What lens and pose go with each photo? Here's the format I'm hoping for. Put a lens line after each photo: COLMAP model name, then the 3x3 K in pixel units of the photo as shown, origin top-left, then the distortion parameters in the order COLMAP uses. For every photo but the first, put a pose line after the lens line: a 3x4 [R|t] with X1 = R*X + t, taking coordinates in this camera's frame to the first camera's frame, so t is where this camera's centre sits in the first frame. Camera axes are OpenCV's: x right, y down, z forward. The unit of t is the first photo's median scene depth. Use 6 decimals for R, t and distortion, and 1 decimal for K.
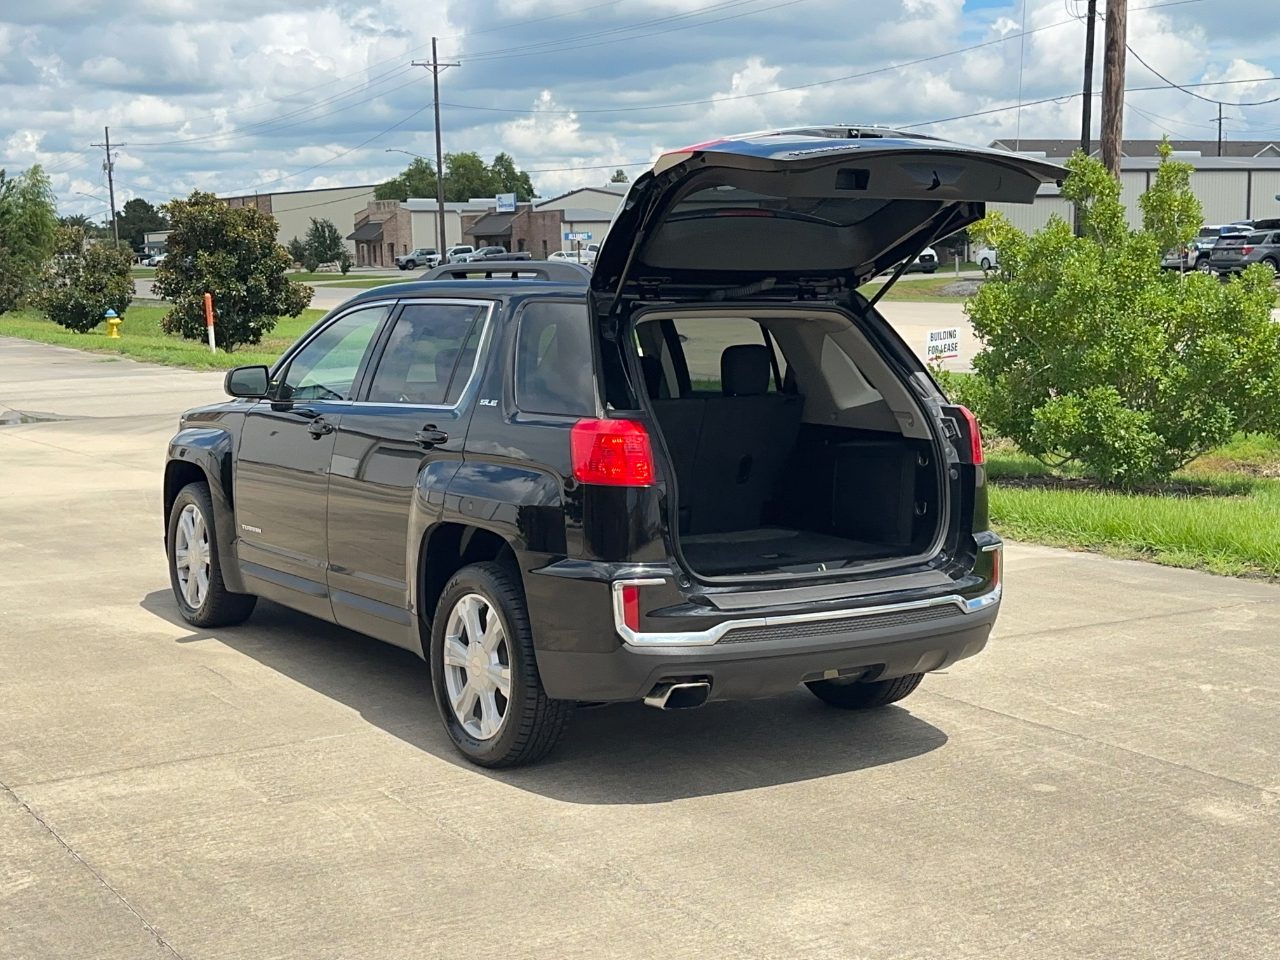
lens RADIAL K [[1785.6, 0, 649.7], [0, 1785.6, 483.1], [0, 0, 1]] dist [0.120147, 0.000000]
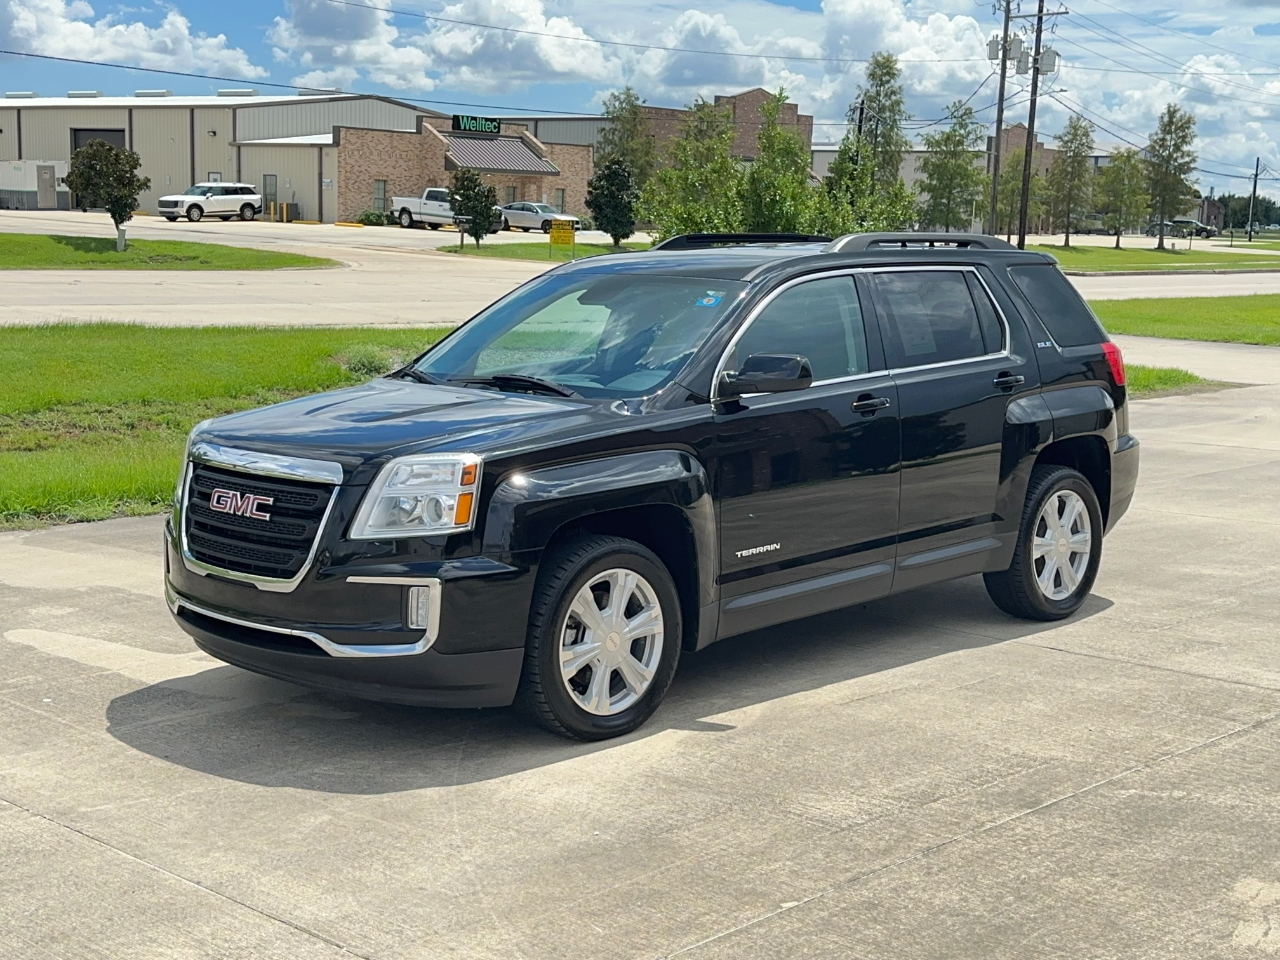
lens RADIAL K [[1785.6, 0, 631.4], [0, 1785.6, 489.9], [0, 0, 1]] dist [0.120147, 0.000000]
pose [[-0.225577, -0.141260, 0.963930, -1.198902], [0.099227, 0.980955, 0.166976, -0.175037], [-0.969159, 0.133313, -0.207264, 1.464202]]
